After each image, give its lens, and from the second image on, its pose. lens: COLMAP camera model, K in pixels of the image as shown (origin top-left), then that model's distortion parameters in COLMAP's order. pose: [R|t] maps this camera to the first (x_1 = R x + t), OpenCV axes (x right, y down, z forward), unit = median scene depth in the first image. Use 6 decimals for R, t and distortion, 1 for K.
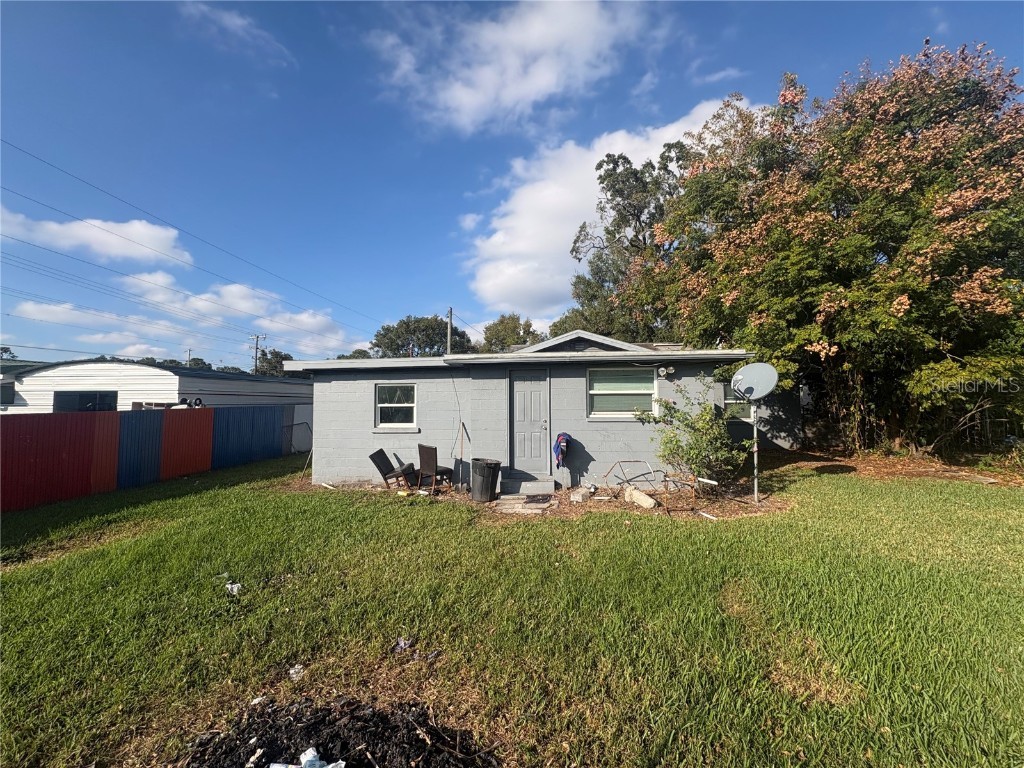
lens RADIAL K [[406.8, 0, 511.9], [0, 406.8, 382.0], [0, 0, 1]] dist [-0.002491, -0.000016]
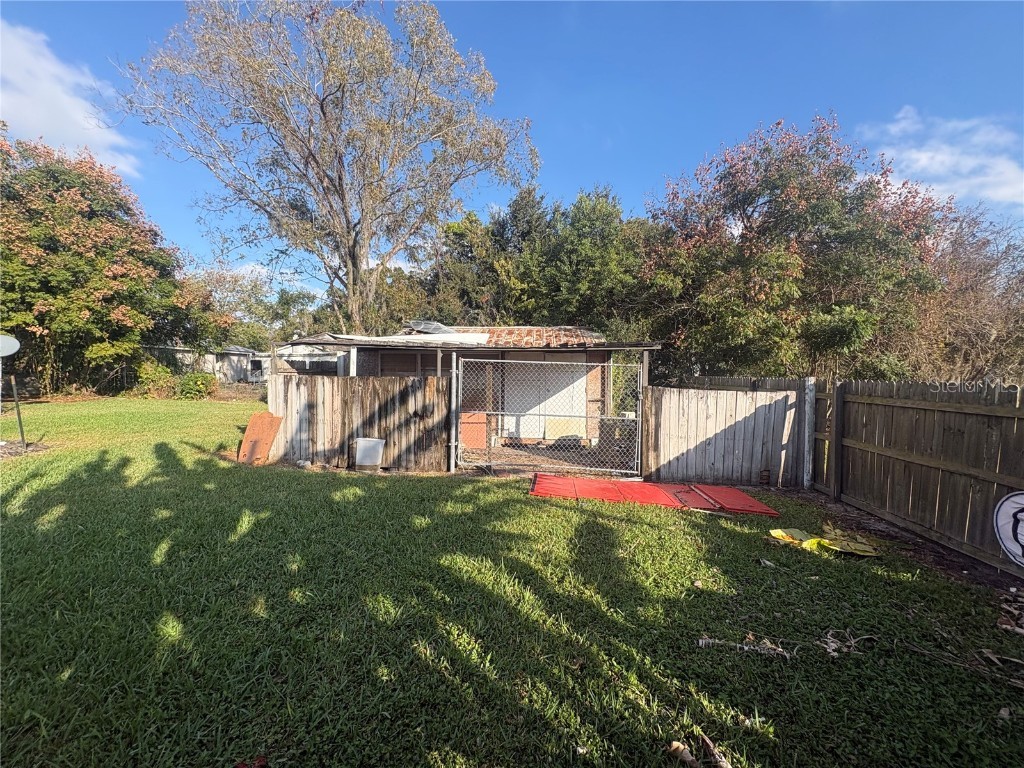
lens RADIAL K [[406.8, 0, 511.9], [0, 406.8, 382.0], [0, 0, 1]] dist [-0.002491, -0.000016]
pose [[-0.044103, -0.014398, 0.998923, -1.040993], [-0.062520, 0.997976, 0.011624, -0.005403], [-0.997069, -0.061940, -0.044914, -0.941901]]
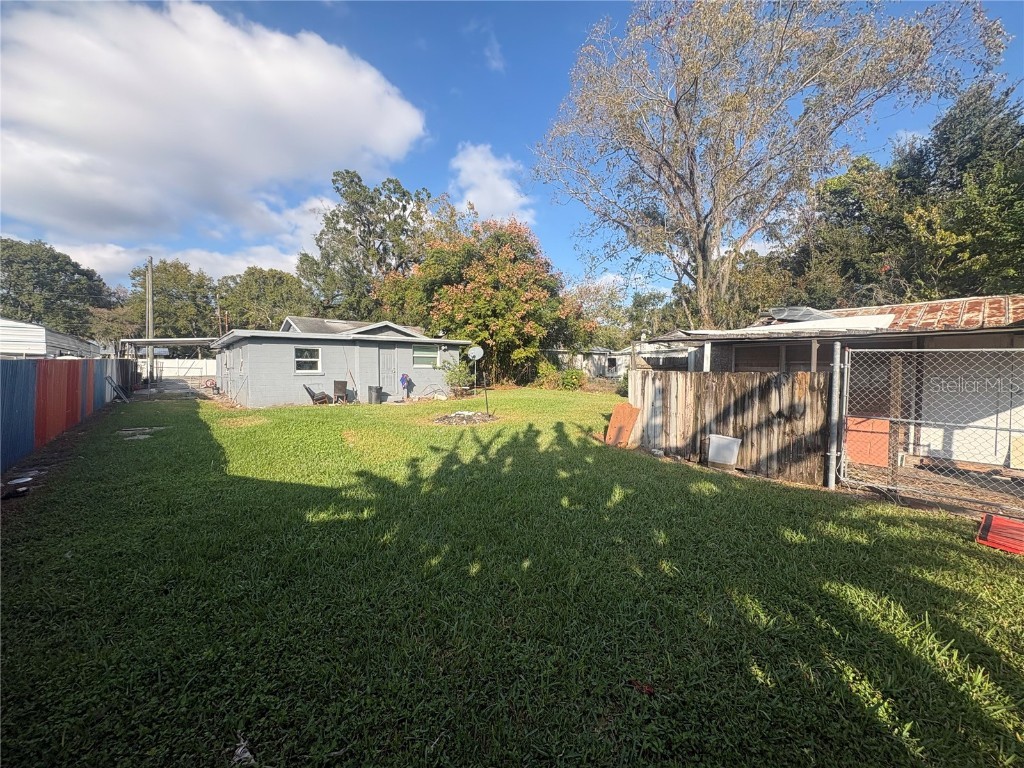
lens RADIAL K [[407.2, 0, 510.9], [0, 407.2, 381.9], [0, 0, 1]] dist [0.002895, -0.000257]
pose [[0.684539, -0.018128, 0.728751, -1.078395], [-0.044375, 0.996801, 0.066478, -0.002931], [-0.727624, -0.077845, 0.681545, -0.926742]]
